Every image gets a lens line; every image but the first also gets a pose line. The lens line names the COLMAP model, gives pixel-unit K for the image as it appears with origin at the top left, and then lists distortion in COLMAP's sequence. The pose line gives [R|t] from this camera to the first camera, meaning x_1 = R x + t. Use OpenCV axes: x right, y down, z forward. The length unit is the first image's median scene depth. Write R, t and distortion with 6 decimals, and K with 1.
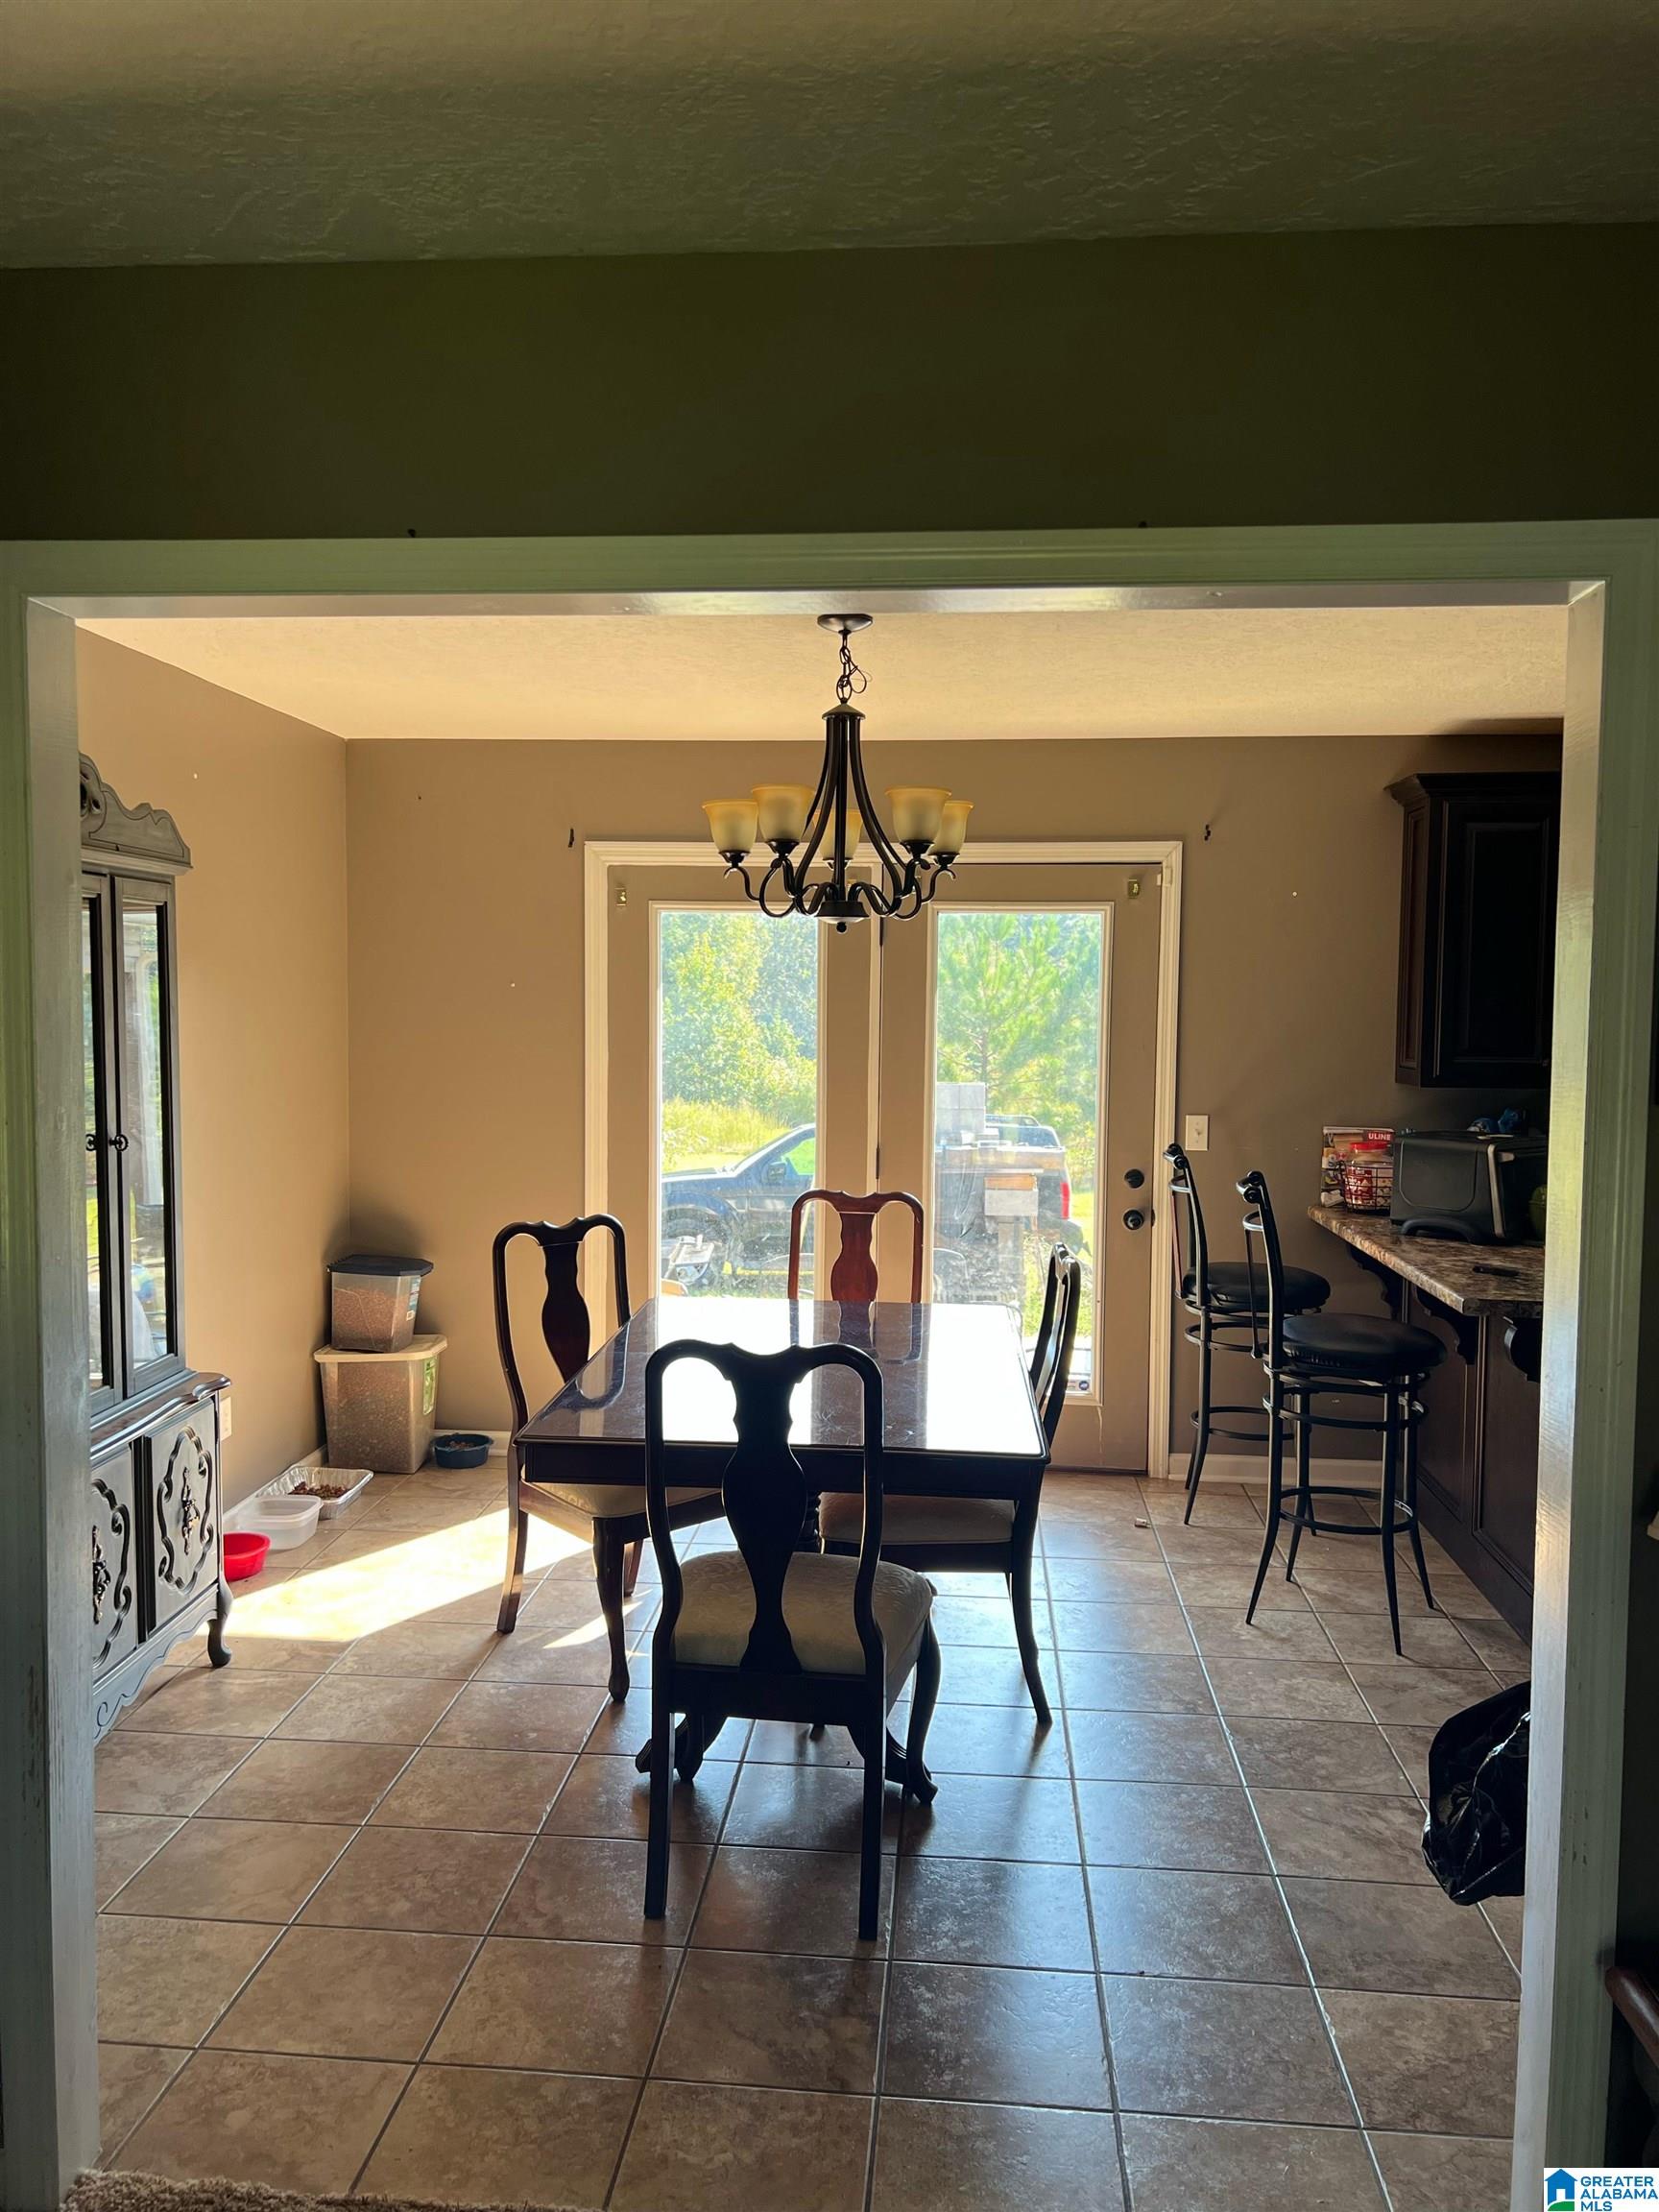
lens RADIAL K [[1698.7, 0, 815.2], [0, 1698.7, 1102.2], [0, 0, 1]] dist [0.057645, -0.057295]
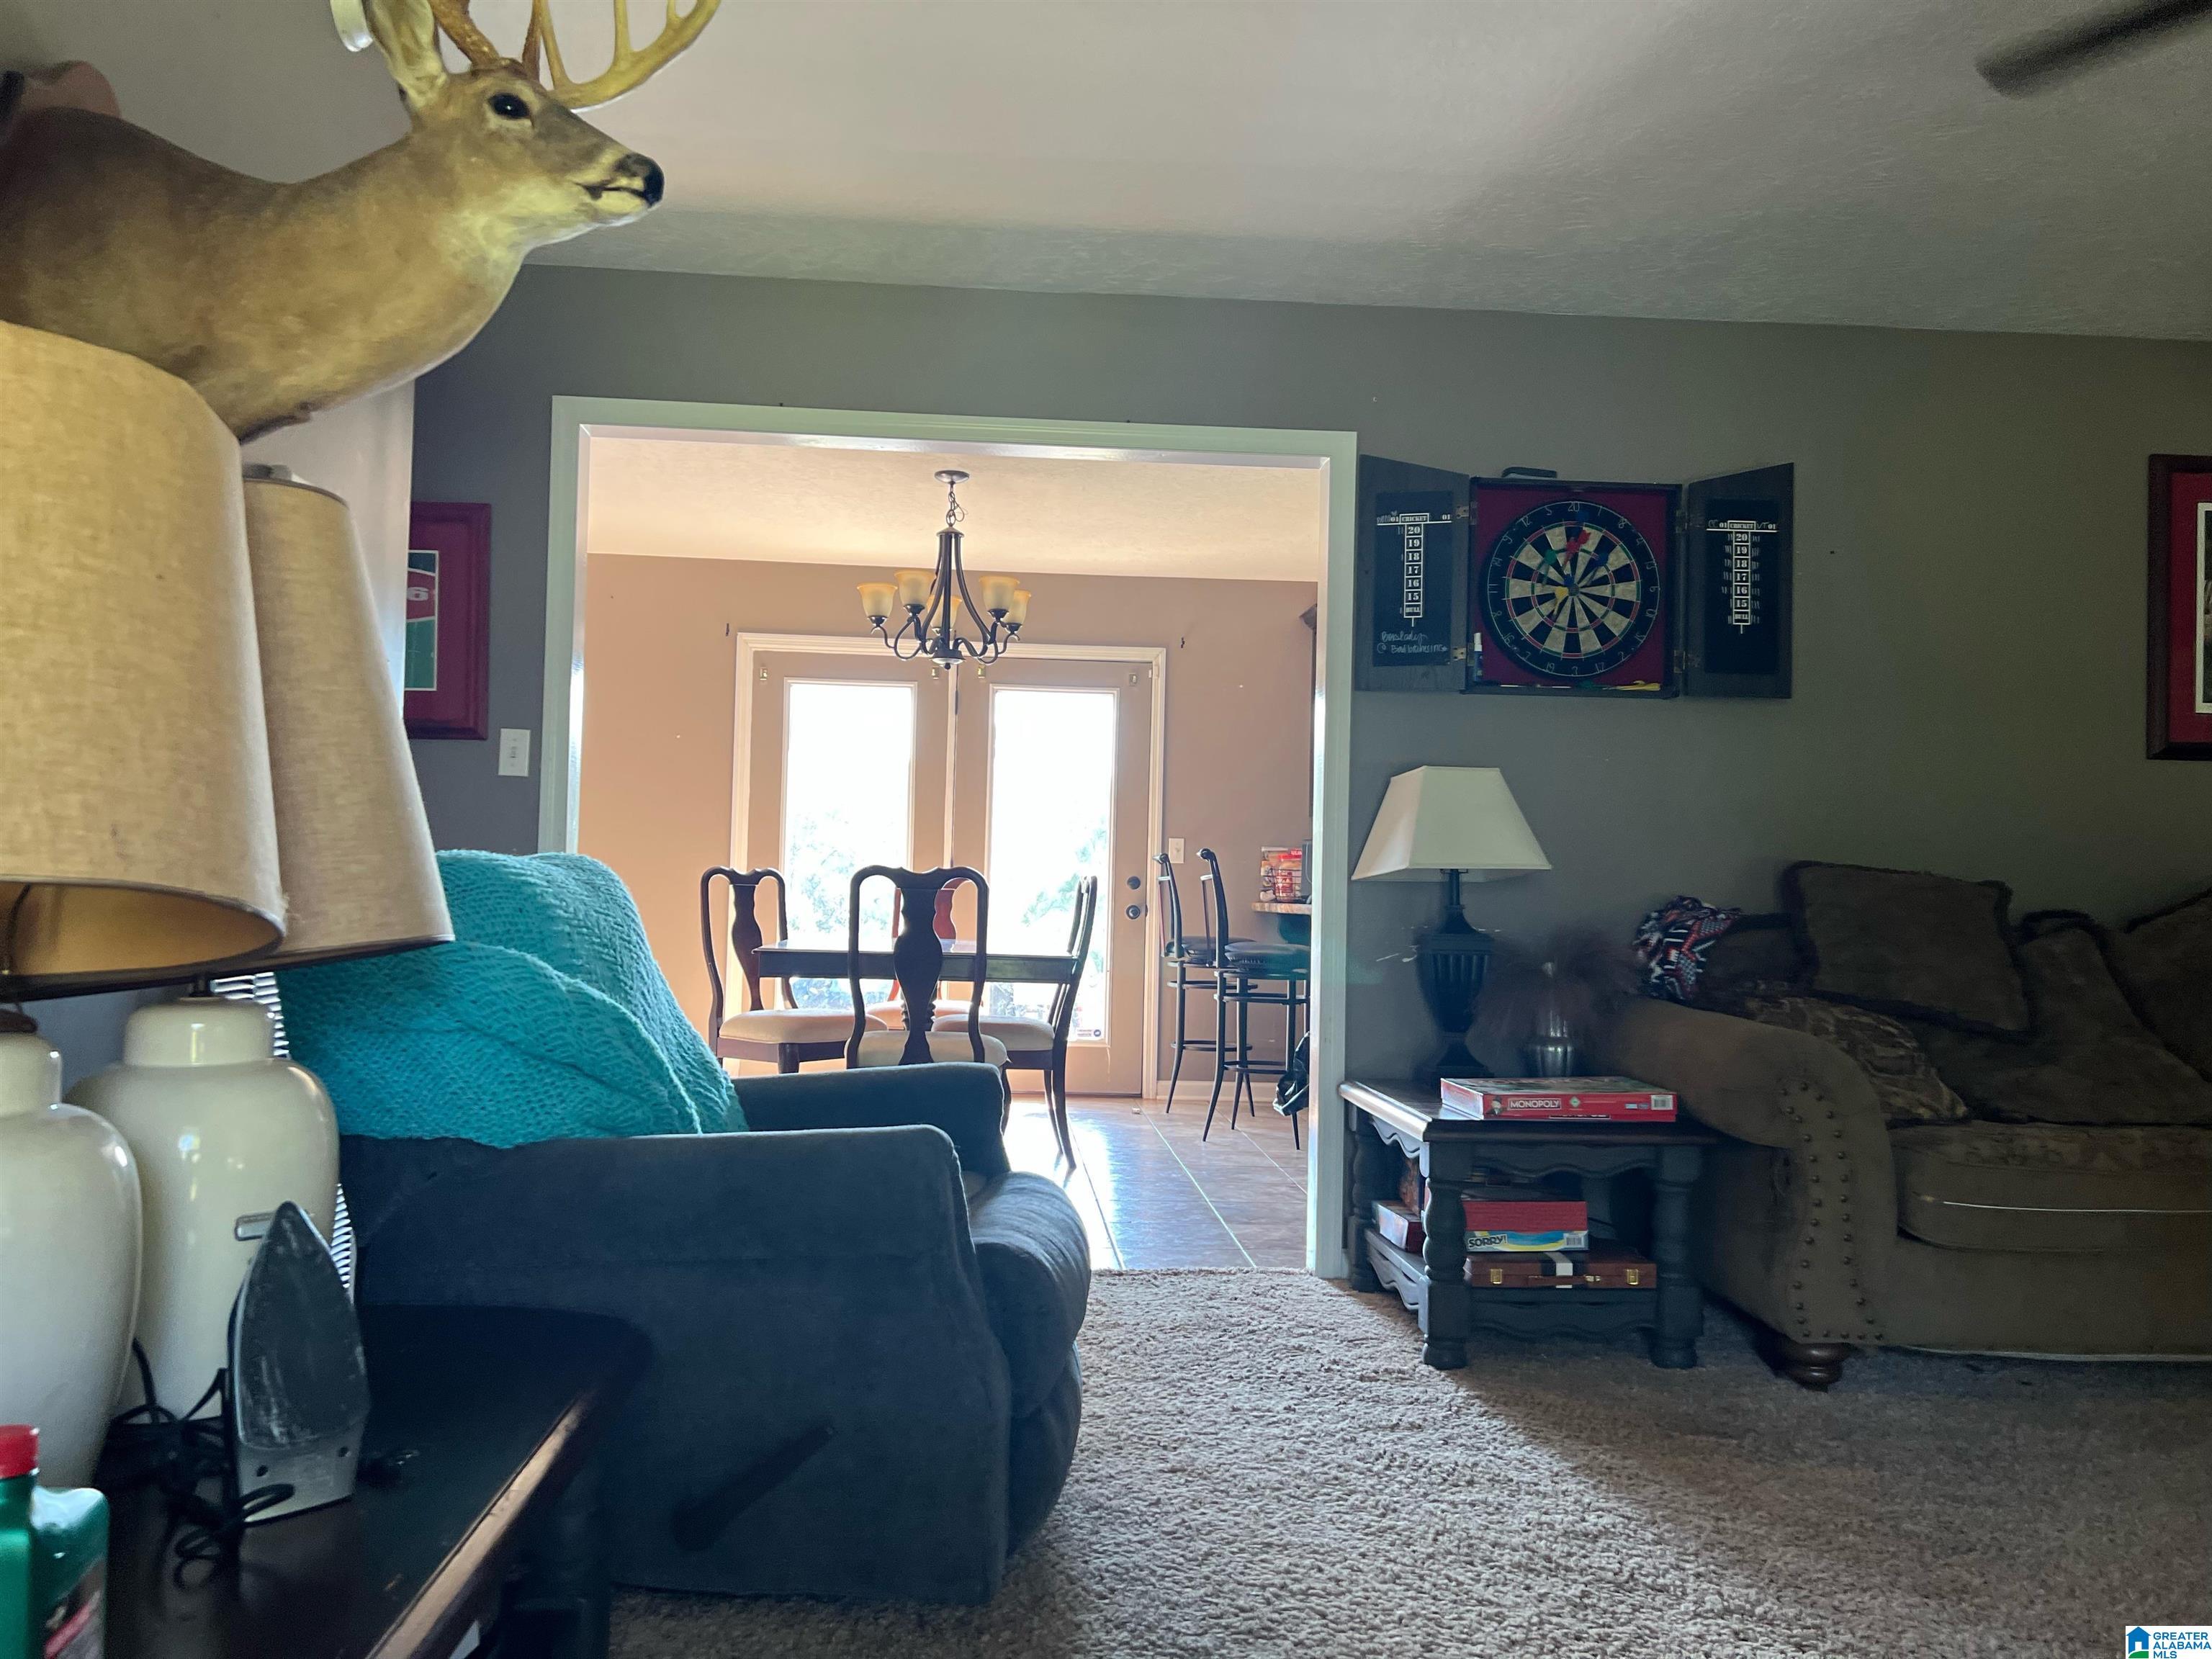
lens RADIAL K [[1698.7, 0, 1106.0], [0, 1698.7, 829.5], [0, 0, 1]] dist [0.057645, -0.057295]
pose [[0.986419, 0.019734, 0.163058, -0.083788], [-0.003855, 0.995264, -0.097130, 0.178551], [-0.164203, 0.095182, 0.981824, -0.492418]]
